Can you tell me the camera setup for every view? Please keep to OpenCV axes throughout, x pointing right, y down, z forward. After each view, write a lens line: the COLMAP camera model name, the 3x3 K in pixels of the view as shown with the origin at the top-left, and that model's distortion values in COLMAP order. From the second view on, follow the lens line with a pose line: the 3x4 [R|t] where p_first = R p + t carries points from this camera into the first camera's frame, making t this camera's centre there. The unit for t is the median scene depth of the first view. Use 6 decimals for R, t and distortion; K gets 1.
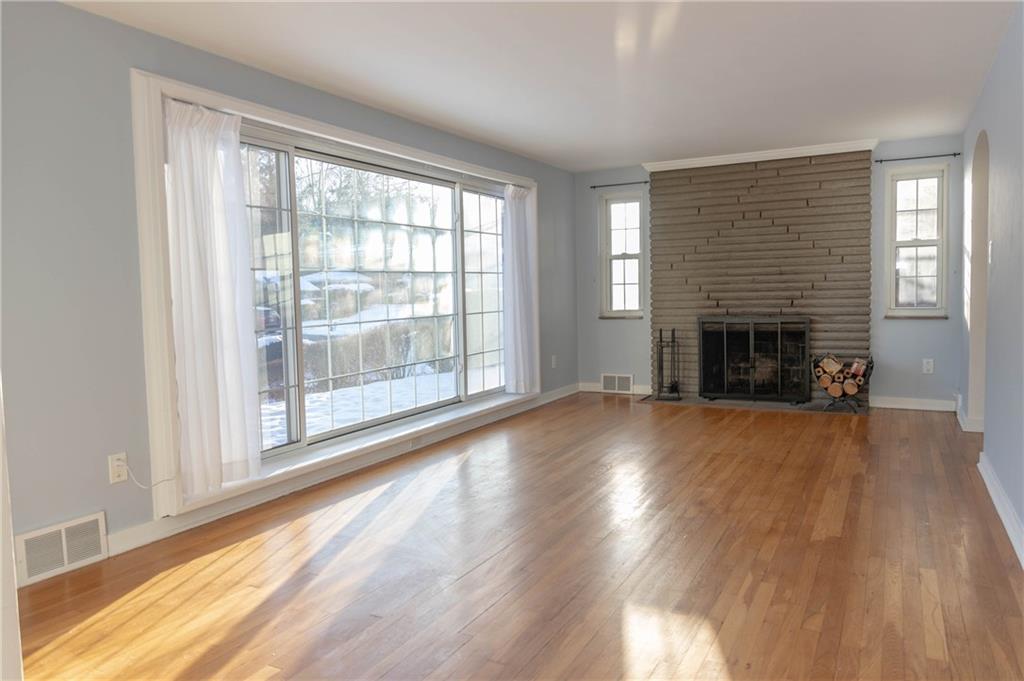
lens RADIAL K [[689.8, 0, 508.9], [0, 689.8, 335.8], [0, 0, 1]] dist [0.006962, -0.003425]
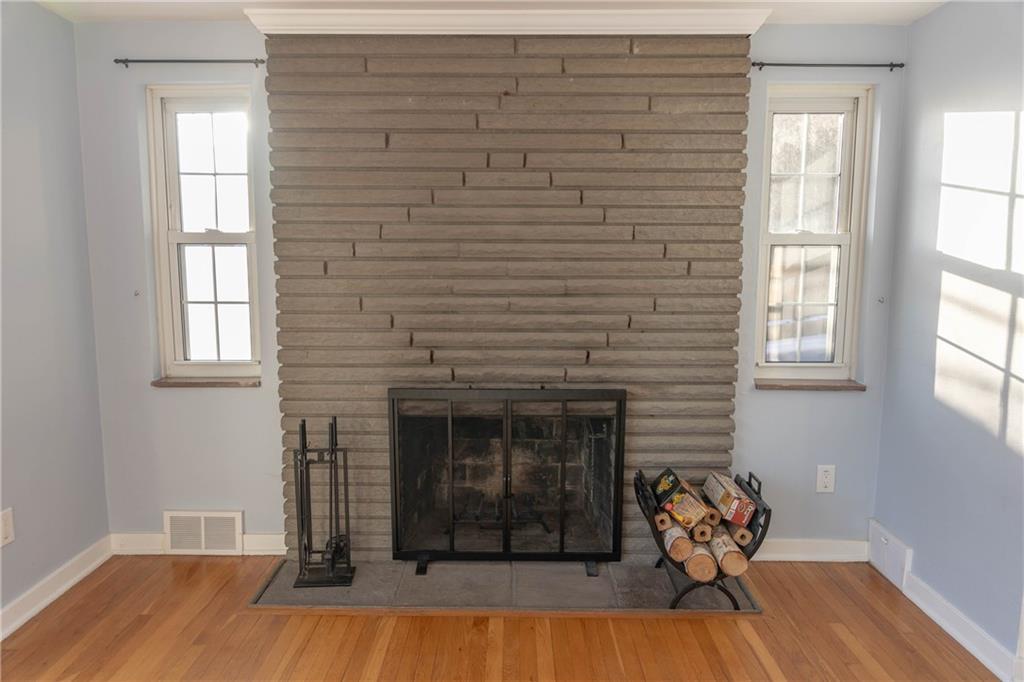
lens RADIAL K [[689.8, 0, 508.9], [0, 689.8, 336.3], [0, 0, 1]] dist [0.006962, -0.003425]
pose [[0.879184, -0.033730, 0.475288, 0.139539], [0.009770, 0.998558, 0.052794, -0.085075], [-0.476383, -0.041772, 0.878245, 0.604607]]
